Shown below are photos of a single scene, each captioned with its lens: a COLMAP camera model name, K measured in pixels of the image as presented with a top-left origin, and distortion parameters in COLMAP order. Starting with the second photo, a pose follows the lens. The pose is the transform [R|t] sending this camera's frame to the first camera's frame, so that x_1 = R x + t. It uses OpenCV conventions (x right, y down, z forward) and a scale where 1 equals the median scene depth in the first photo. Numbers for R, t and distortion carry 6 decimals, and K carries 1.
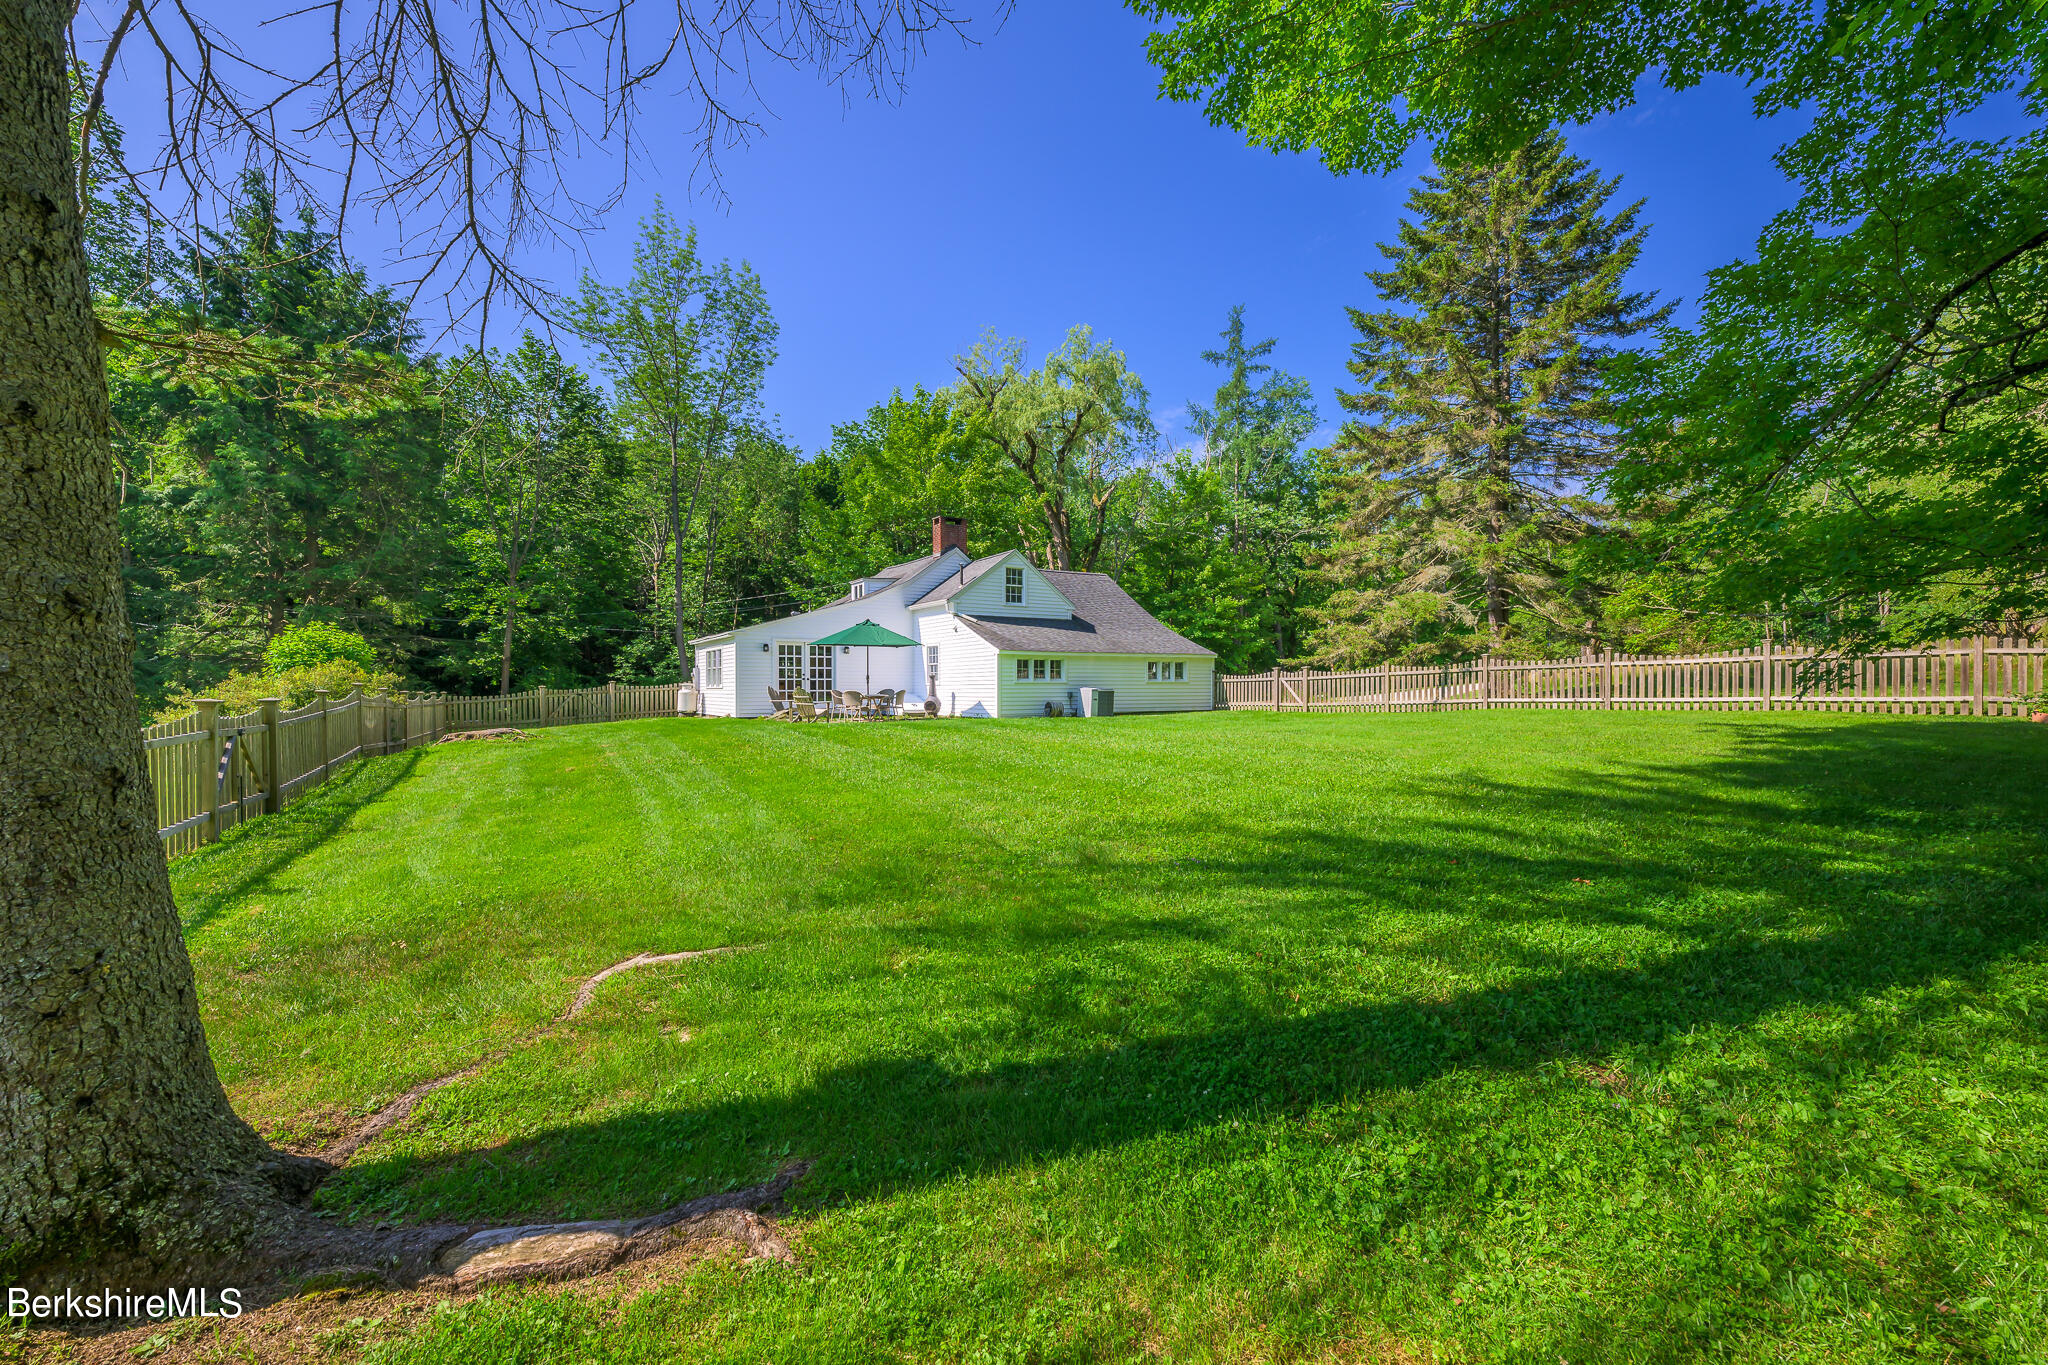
lens RADIAL K [[818.8, 0, 1013.4], [0, 818.8, 670.5], [0, 0, 1]] dist [0.003865, 0.001395]
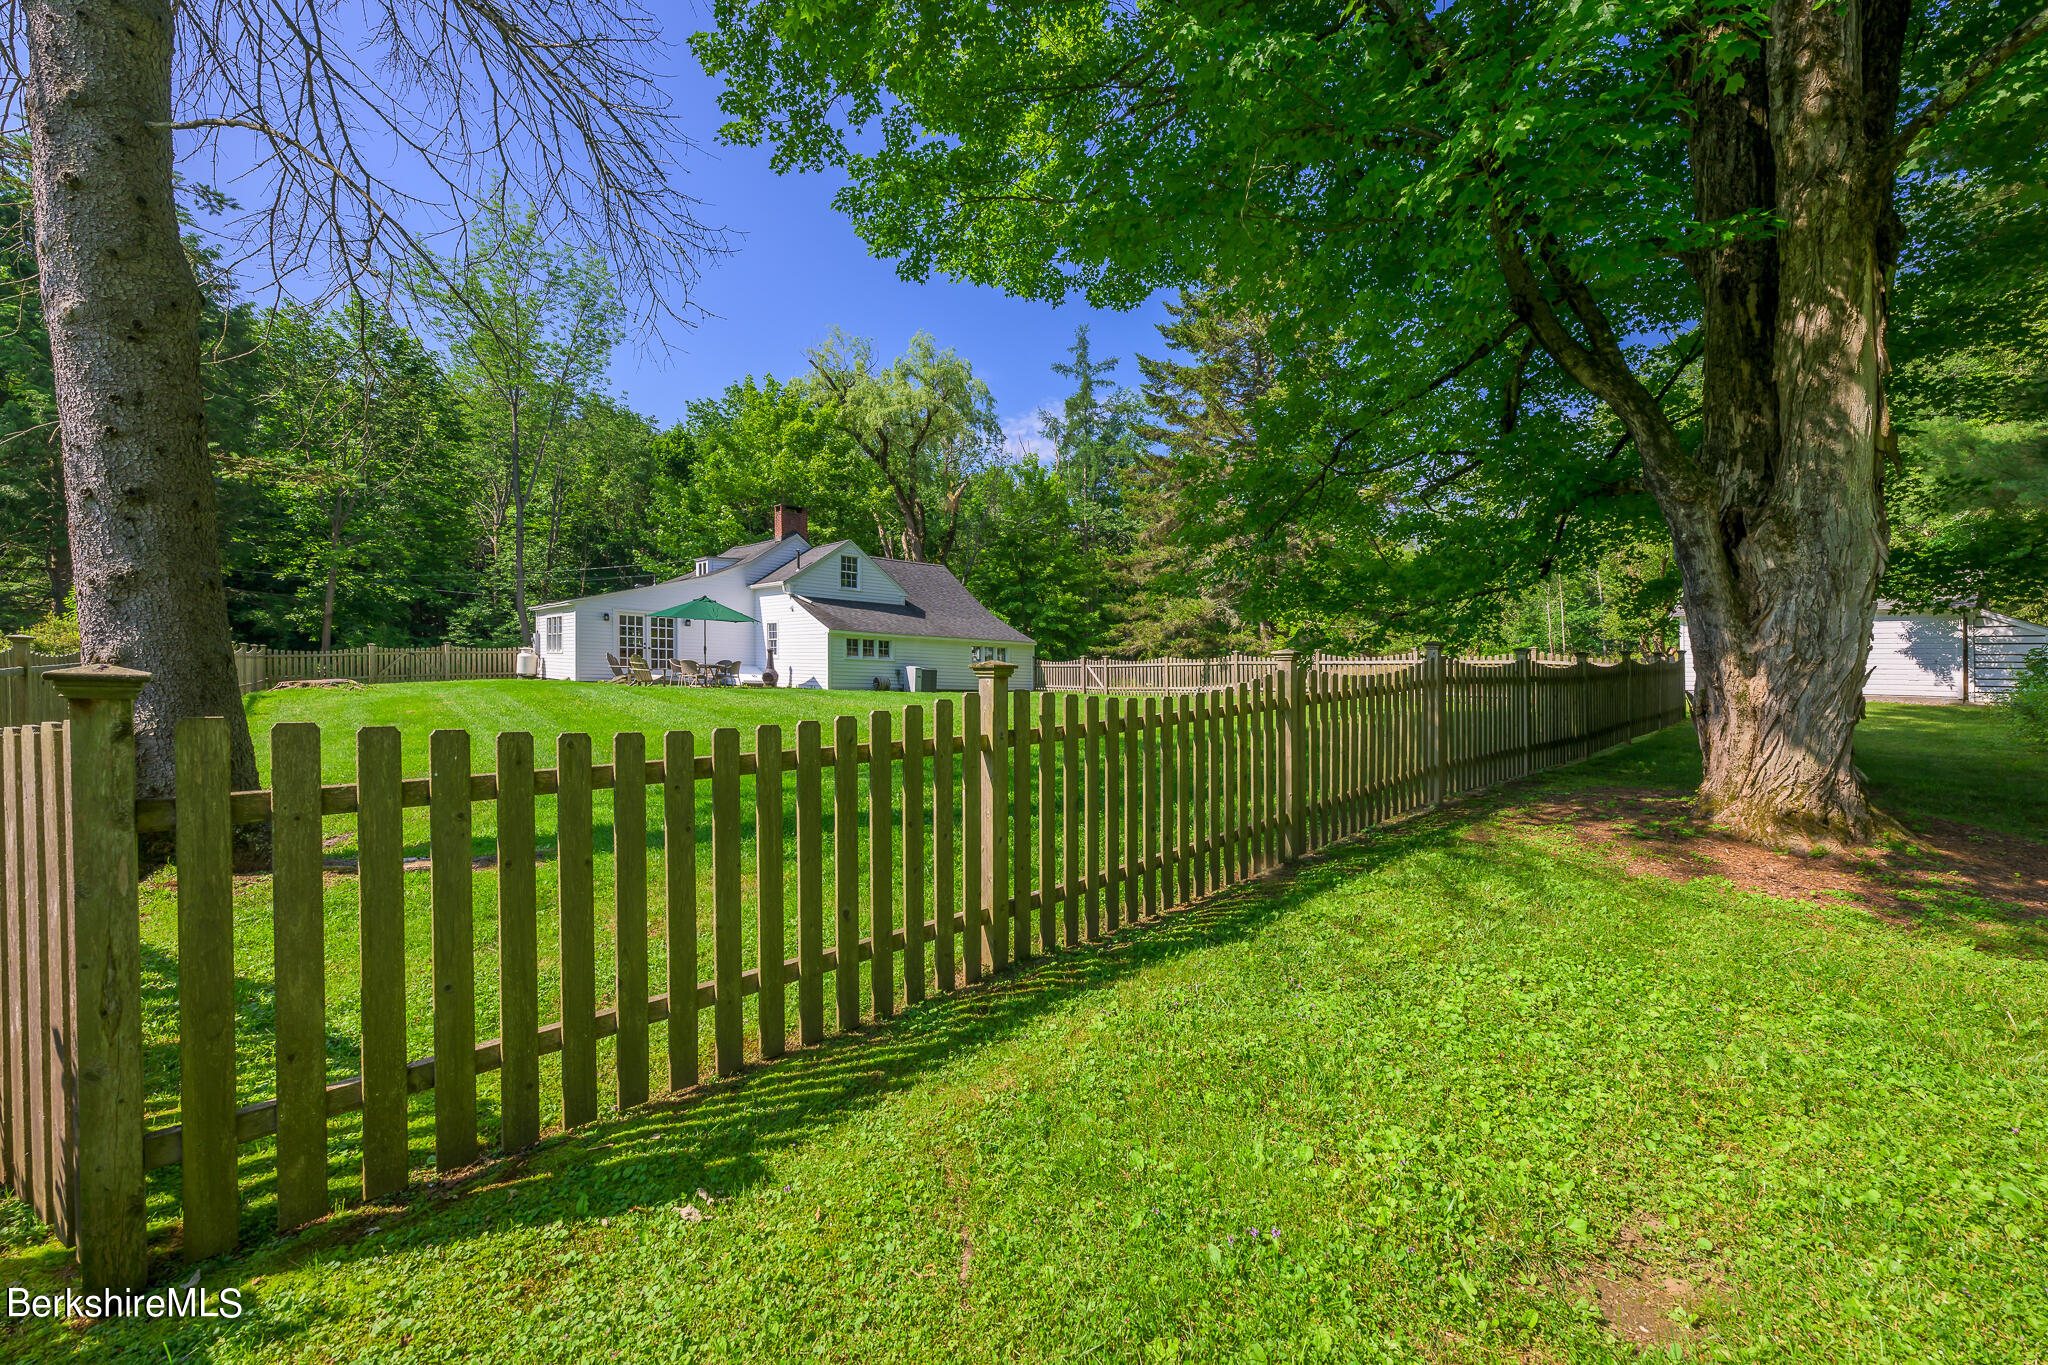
lens RADIAL K [[818.8, 0, 1039.2], [0, 818.8, 702.6], [0, 0, 1]] dist [0.003865, 0.001395]
pose [[0.984208, 0.030699, 0.174335, 0.061355], [-0.040373, 0.997820, 0.052213, 0.004503], [-0.172352, -0.058427, 0.983301, -0.137664]]
